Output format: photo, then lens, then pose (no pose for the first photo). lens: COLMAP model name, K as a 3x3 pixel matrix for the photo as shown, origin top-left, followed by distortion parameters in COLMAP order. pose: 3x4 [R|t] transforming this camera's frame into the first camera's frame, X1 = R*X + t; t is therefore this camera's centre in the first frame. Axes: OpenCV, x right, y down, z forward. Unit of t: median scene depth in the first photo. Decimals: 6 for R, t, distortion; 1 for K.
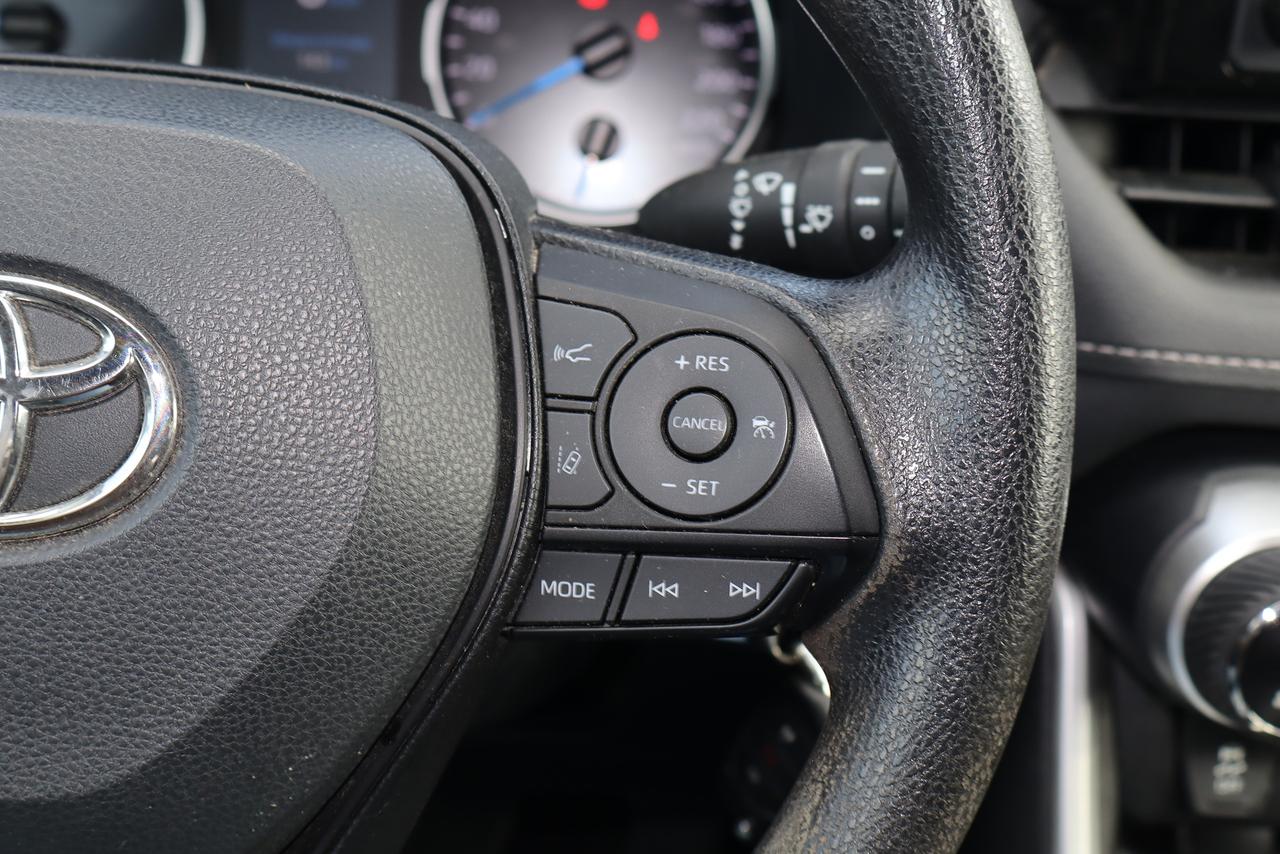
lens RADIAL K [[1690.1, 0, 653.9], [0, 1690.1, 433.8], [0, 0, 1]] dist [0.046365, 0.000000]
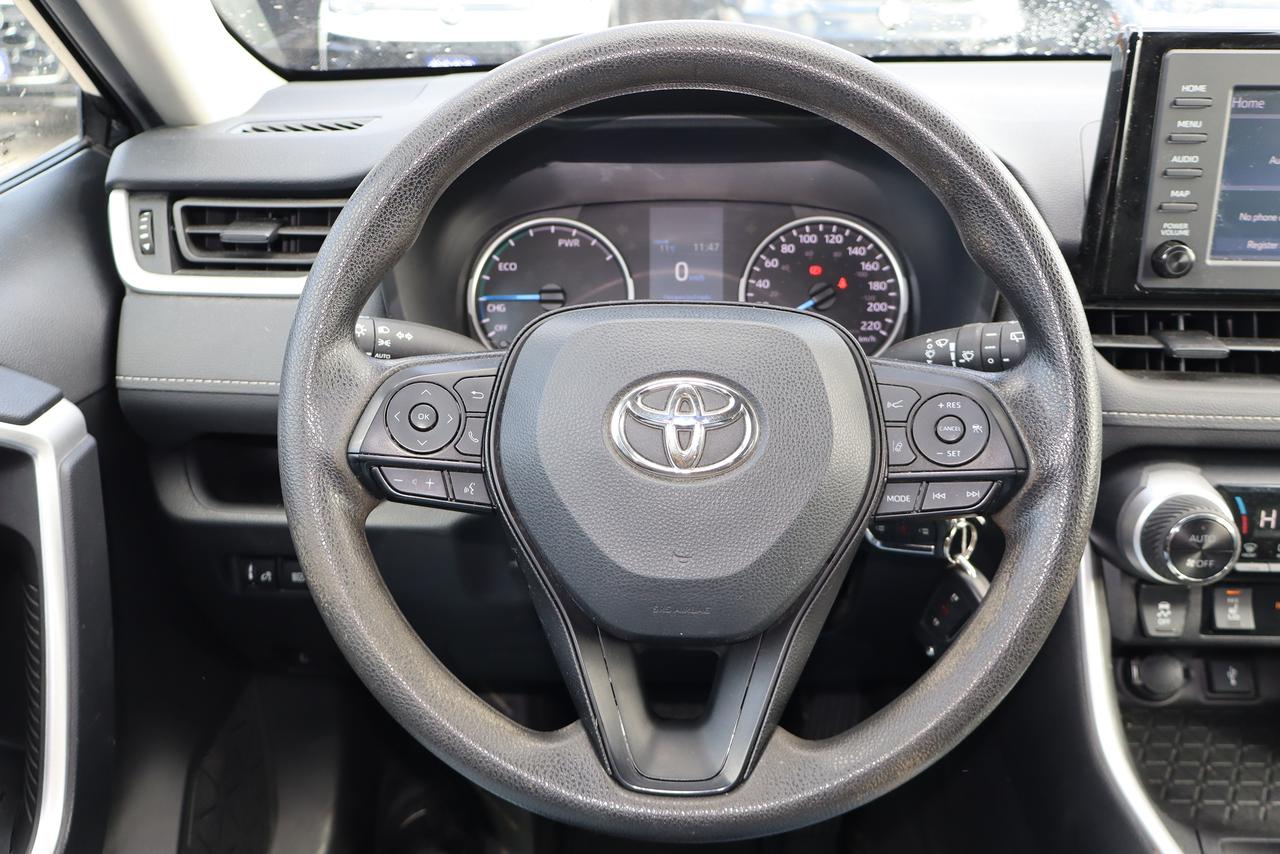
lens RADIAL K [[1152.5, 0, 629.9], [0, 1152.5, 429.2], [0, 0, 1]] dist [0.003852, 0.002219]
pose [[0.997772, -0.039728, -0.053591, -0.349296], [0.032882, 0.991854, -0.123064, 0.185946], [0.058044, 0.121028, 0.990951, -0.713145]]
